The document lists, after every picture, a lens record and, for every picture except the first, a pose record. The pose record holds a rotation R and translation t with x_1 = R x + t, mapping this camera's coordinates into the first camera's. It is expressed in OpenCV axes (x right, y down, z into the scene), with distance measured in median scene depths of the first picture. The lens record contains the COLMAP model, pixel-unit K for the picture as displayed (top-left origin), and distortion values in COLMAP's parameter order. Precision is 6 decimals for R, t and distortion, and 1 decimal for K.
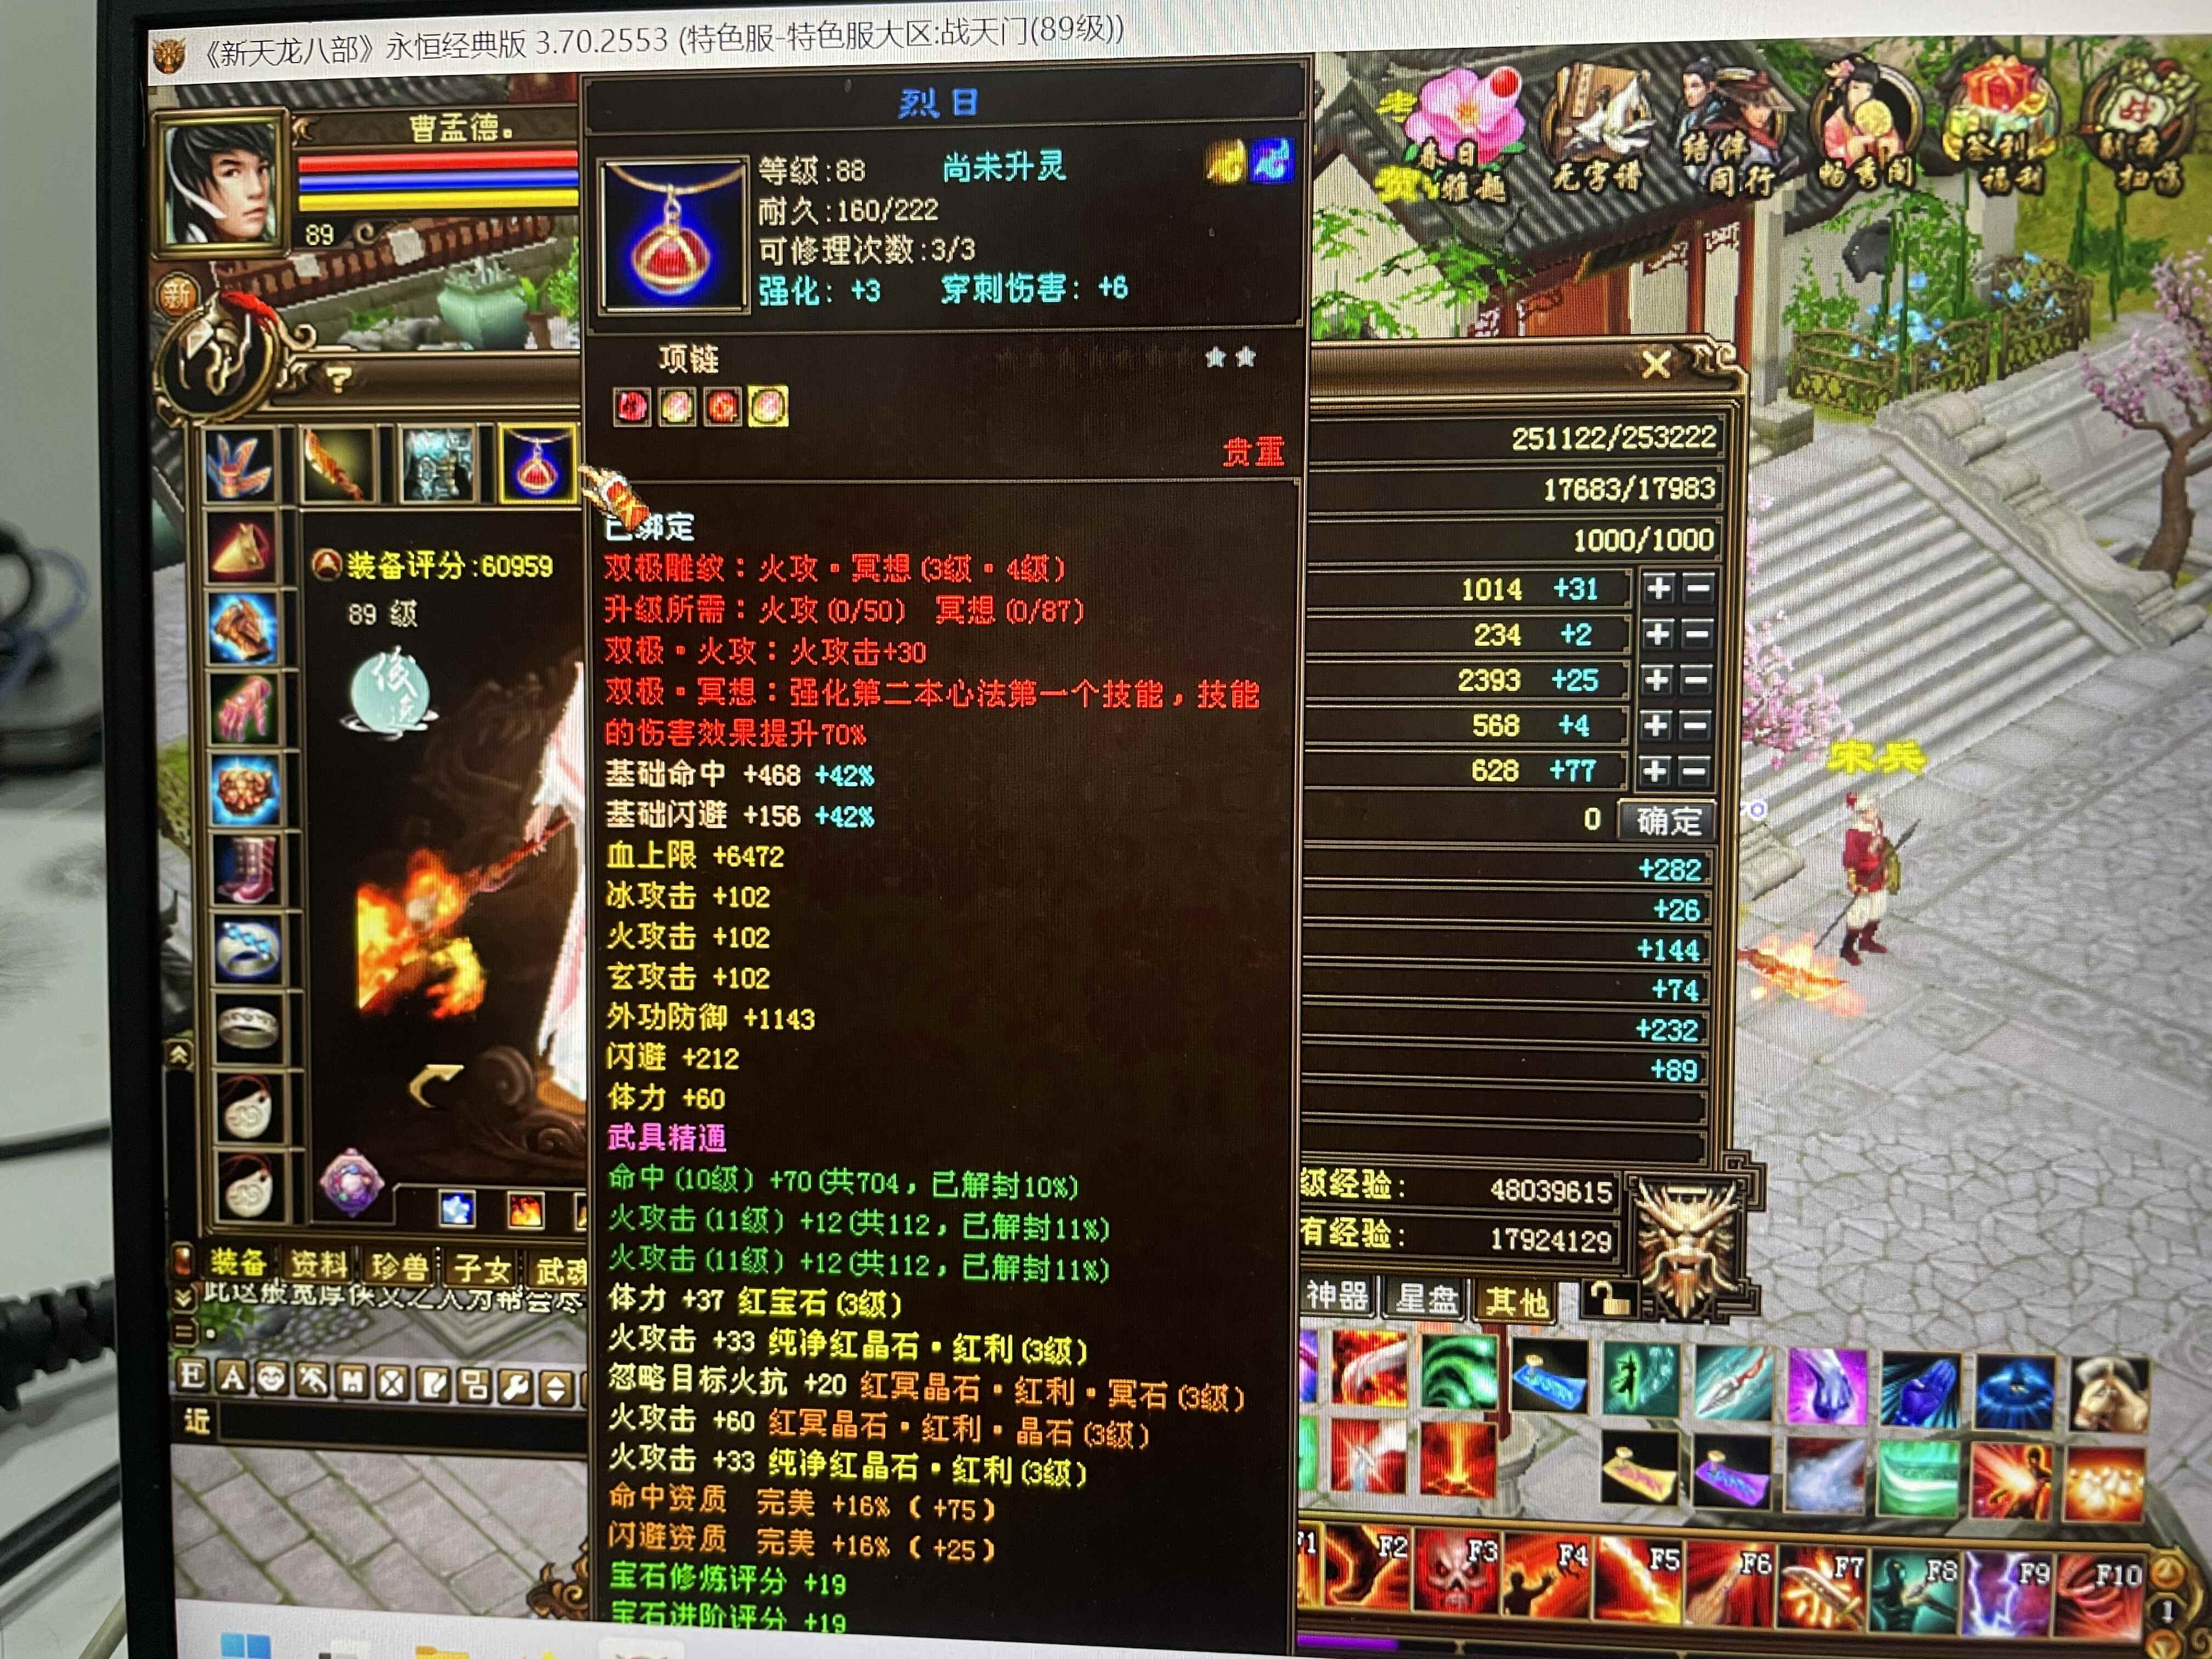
lens RADIAL K [[1634.5, 0, 1084.0], [0, 1634.5, 826.4], [0, 0, 1]] dist [0.054165, -0.090741]
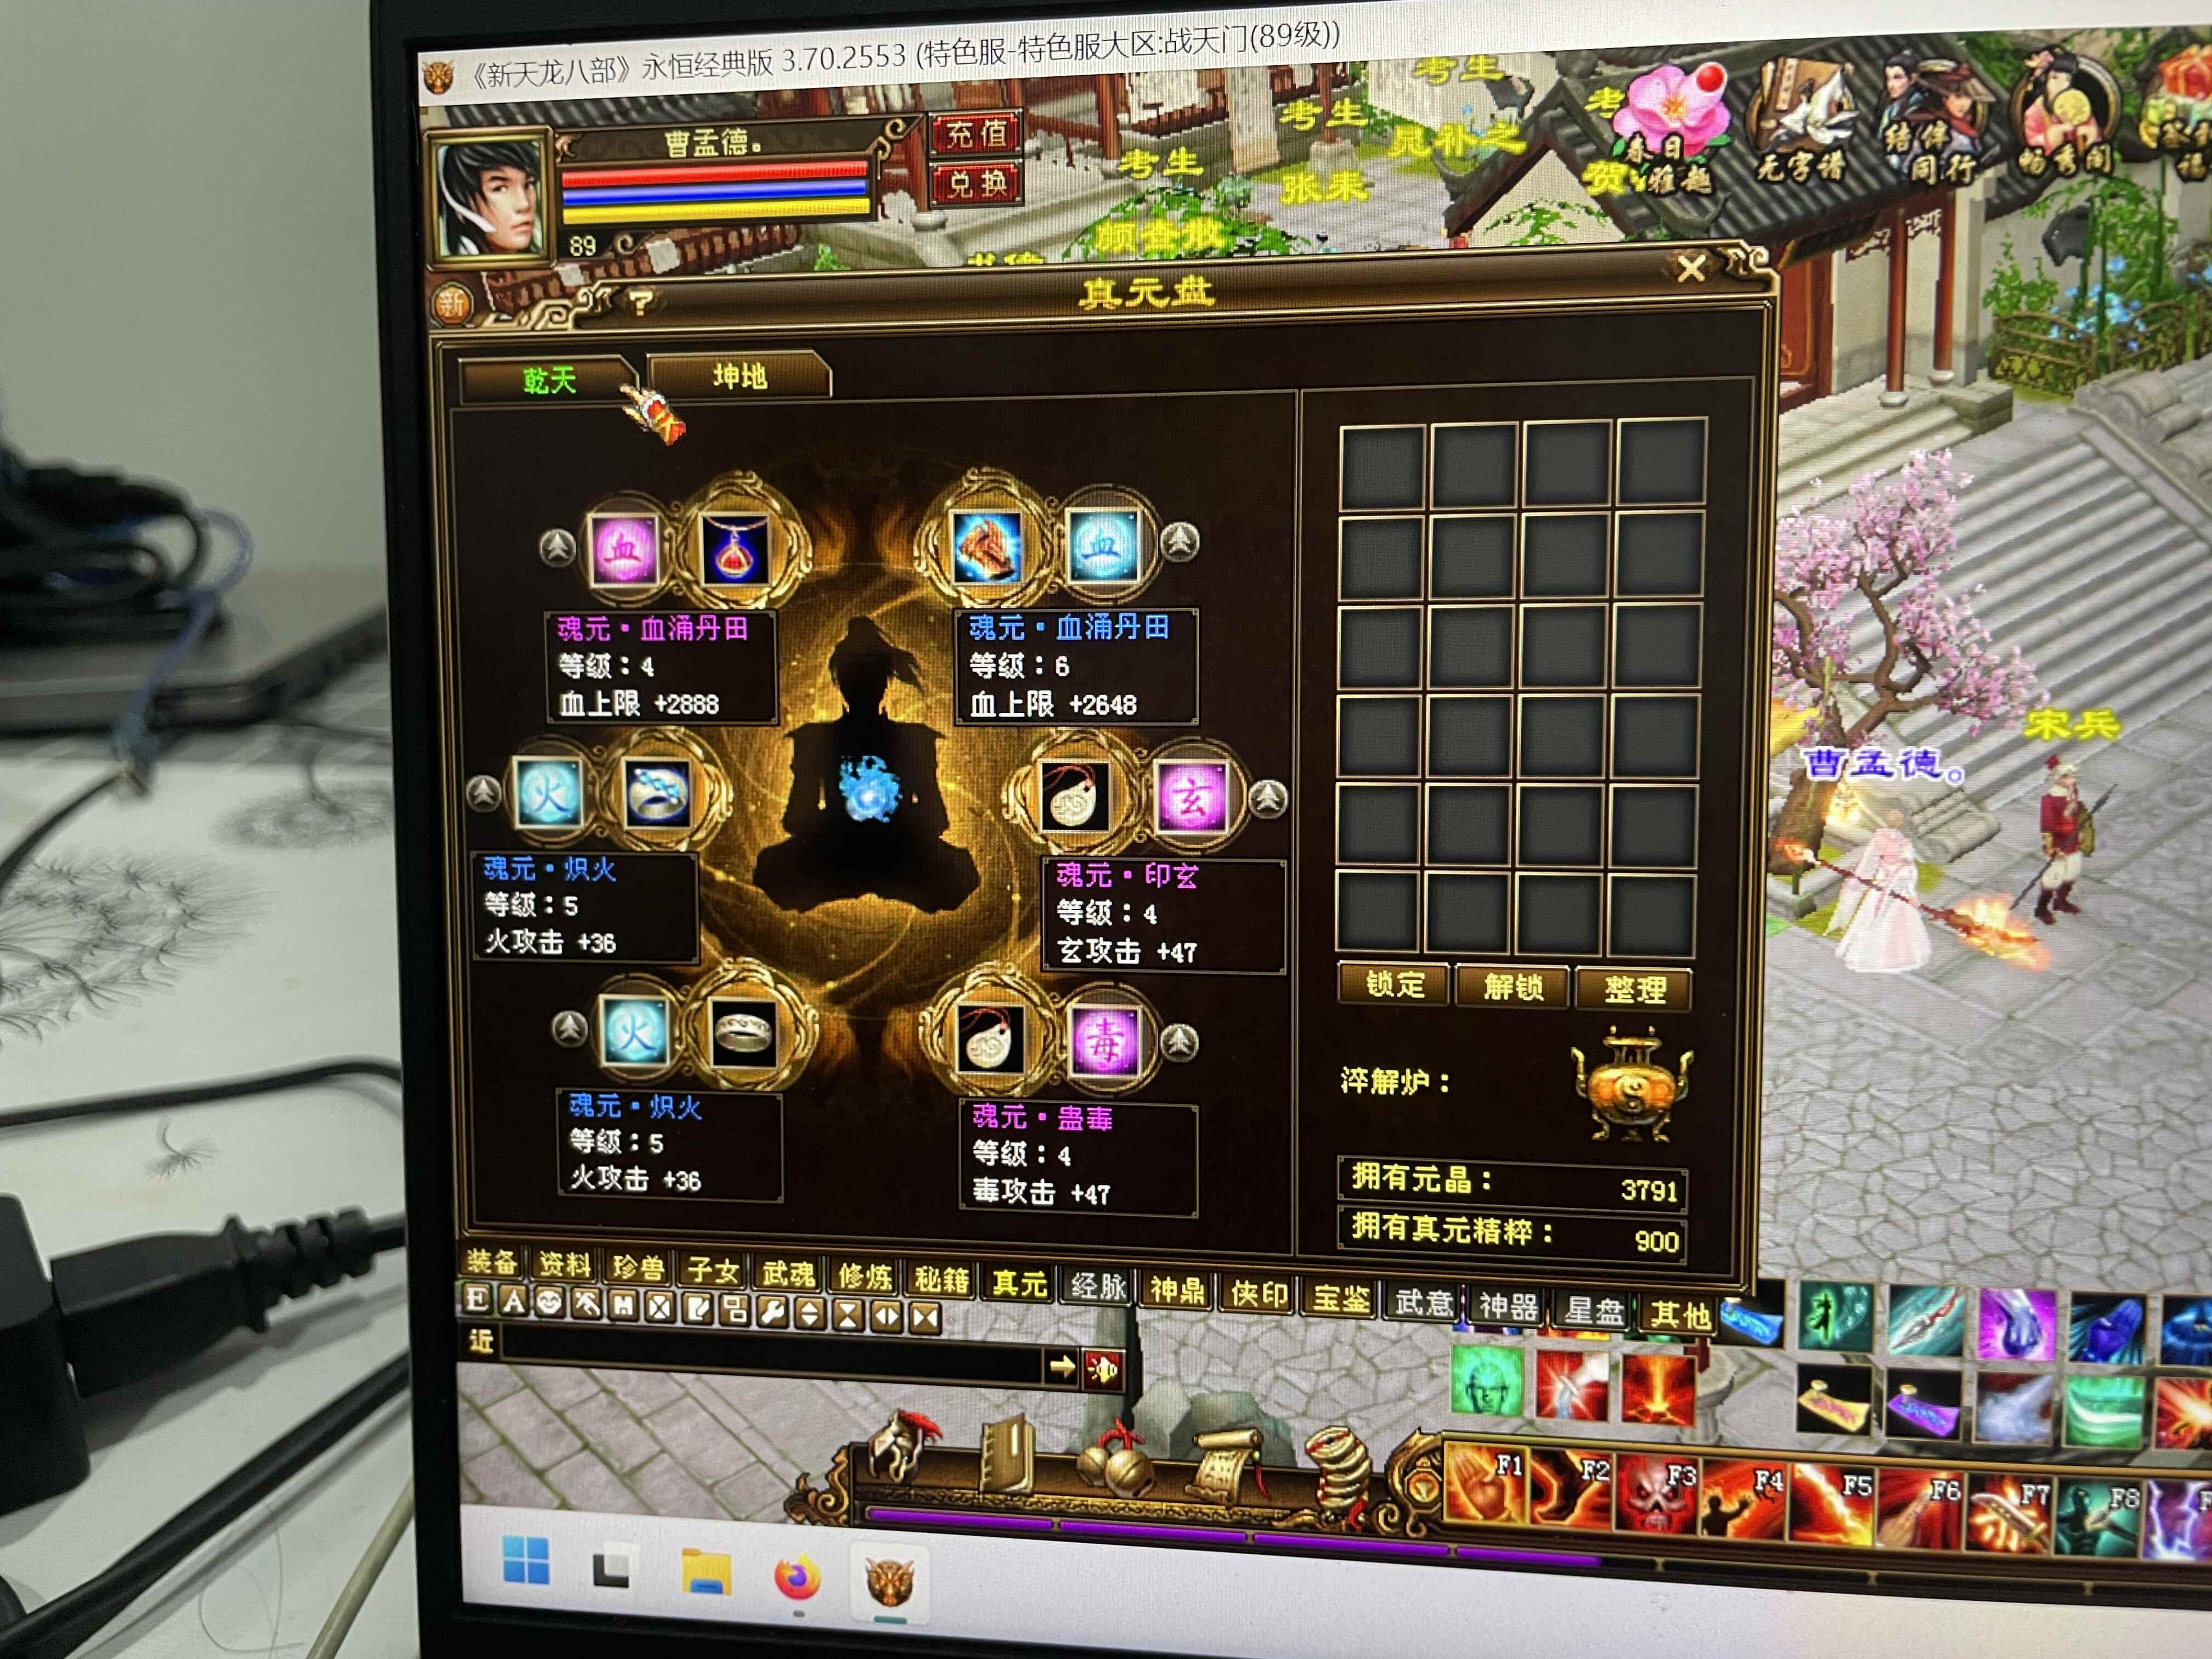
lens RADIAL K [[1634.5, 0, 1108.1], [0, 1634.5, 806.4], [0, 0, 1]] dist [0.054165, -0.090741]
pose [[0.998783, -0.004612, -0.049102, -0.073818], [0.005846, 0.999670, 0.025017, -0.019630], [0.048970, -0.025274, 0.998480, -0.066848]]
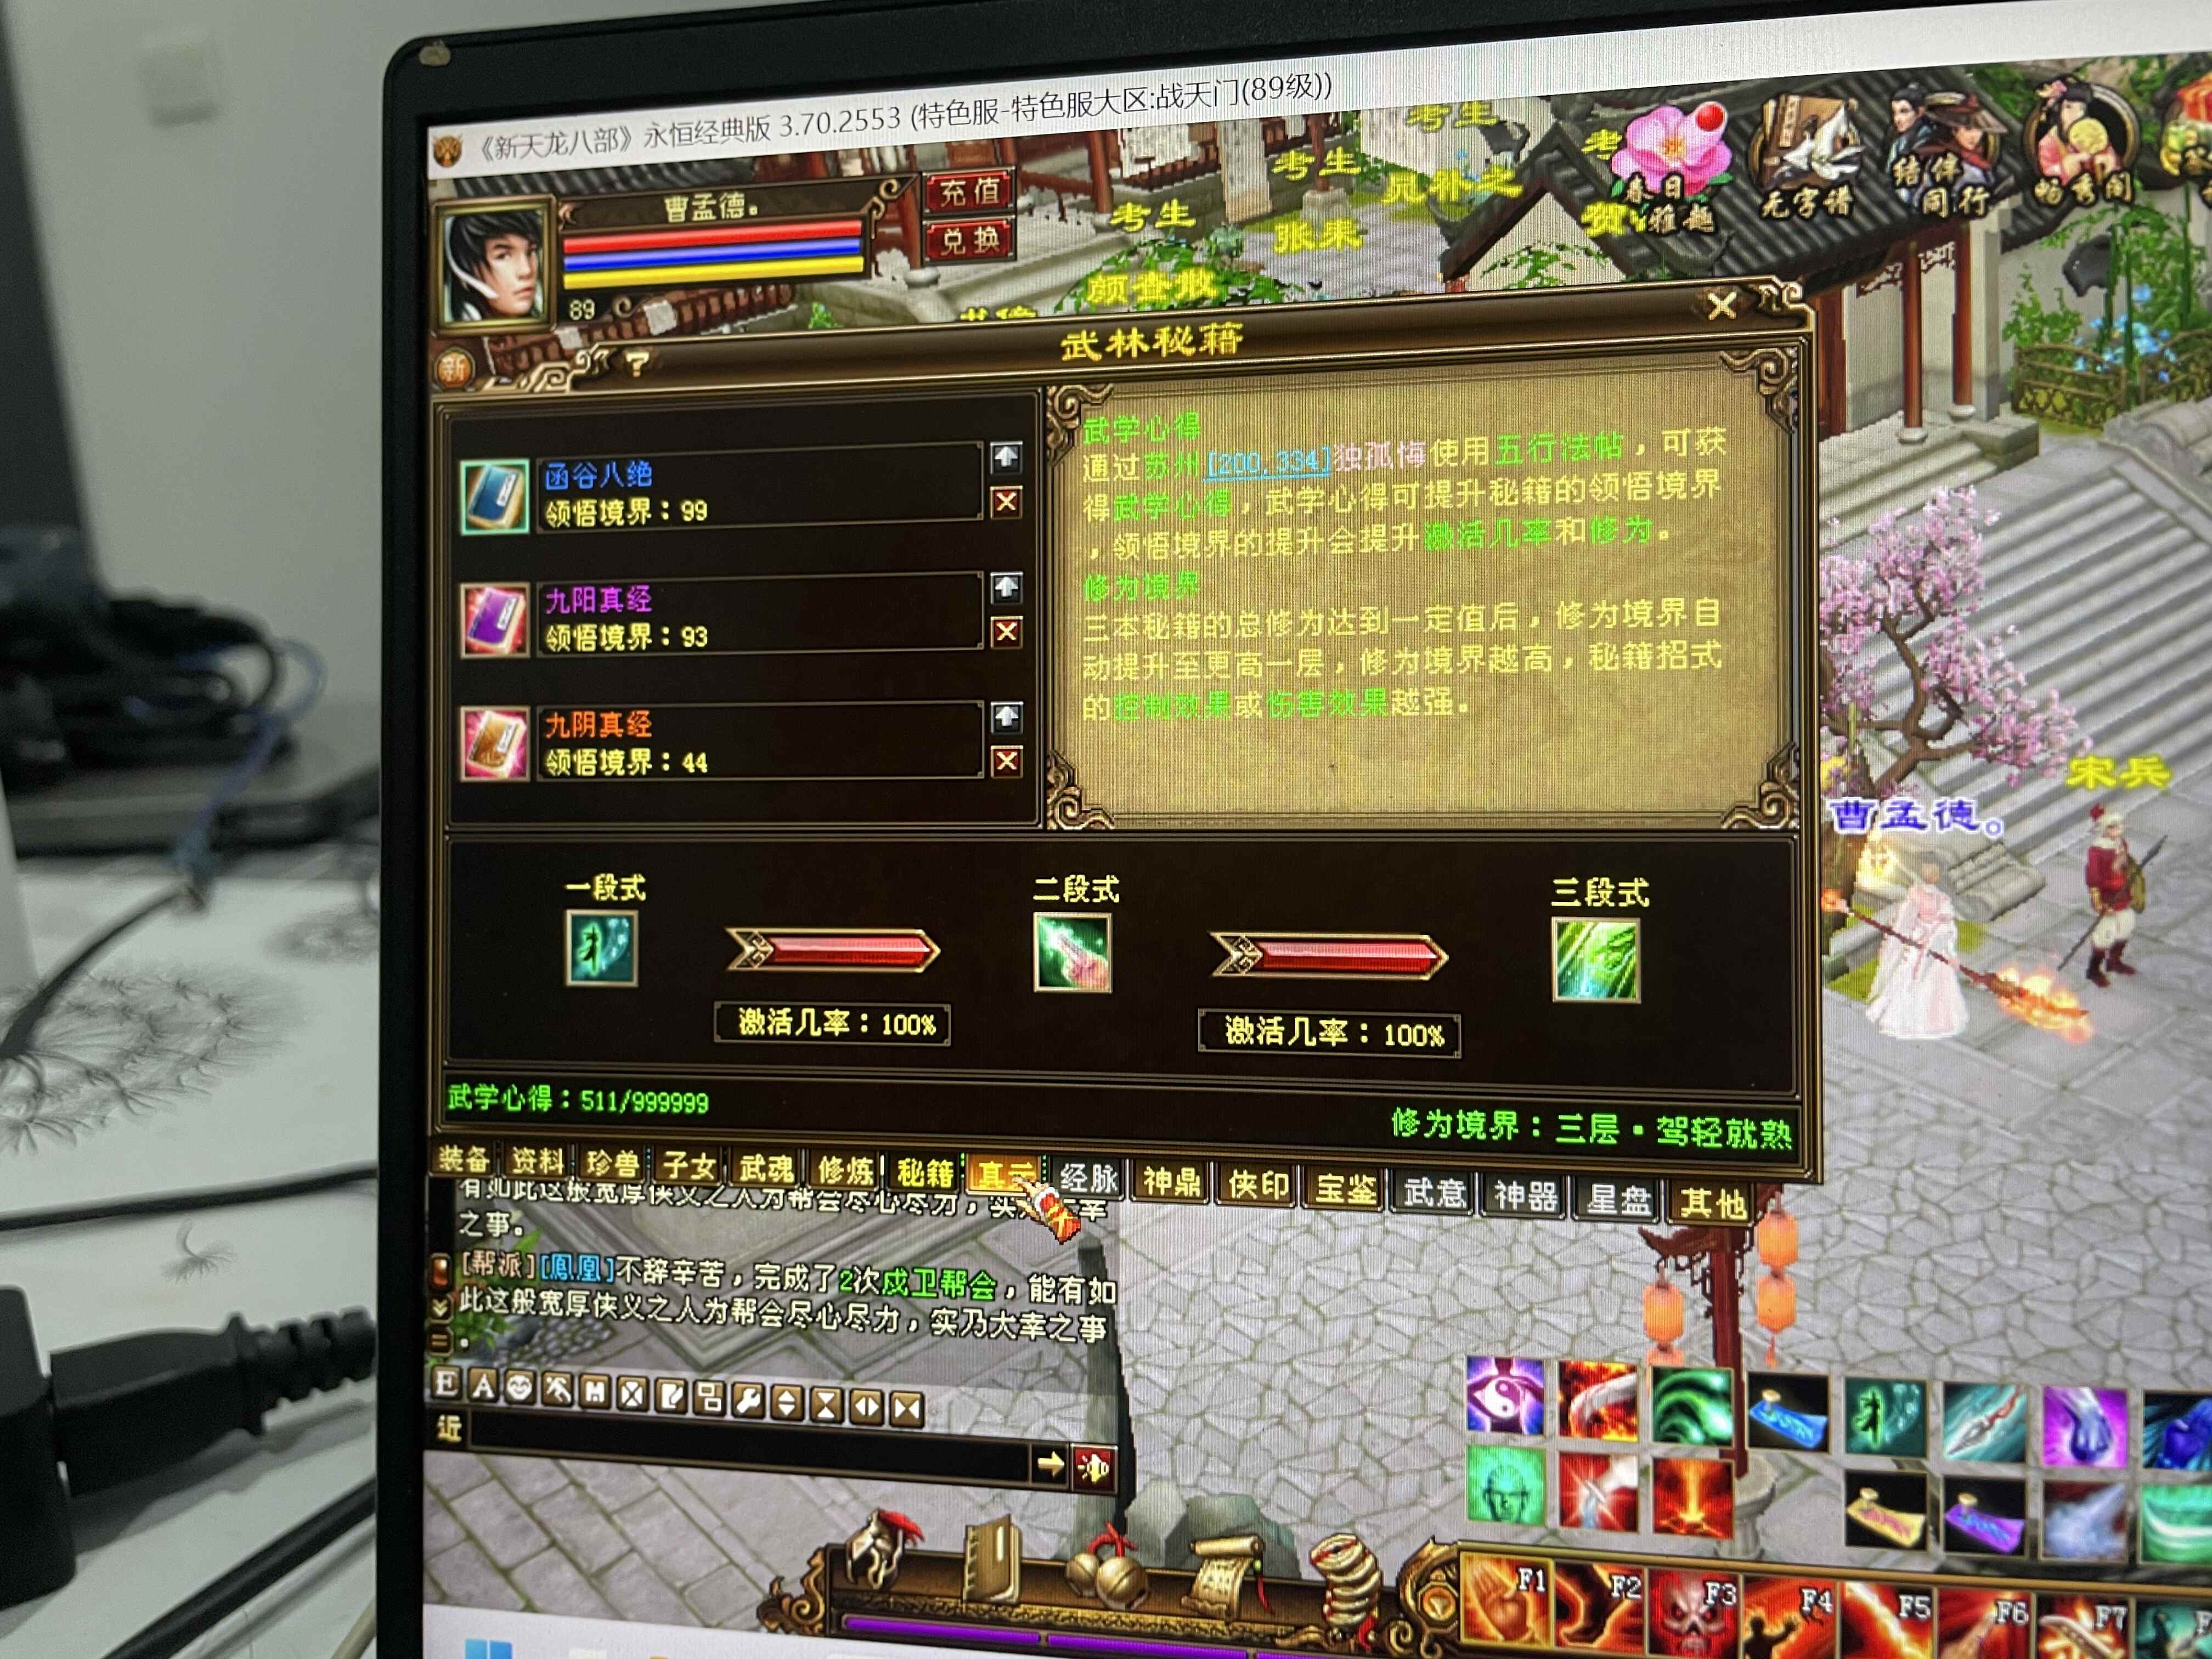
lens RADIAL K [[1634.5, 0, 1103.1], [0, 1634.5, 819.8], [0, 0, 1]] dist [0.054165, -0.090741]
pose [[0.995602, -0.008098, -0.093338, -0.026501], [0.002989, 0.998496, -0.054748, 0.036646], [0.093641, 0.054228, 0.994128, -0.024756]]
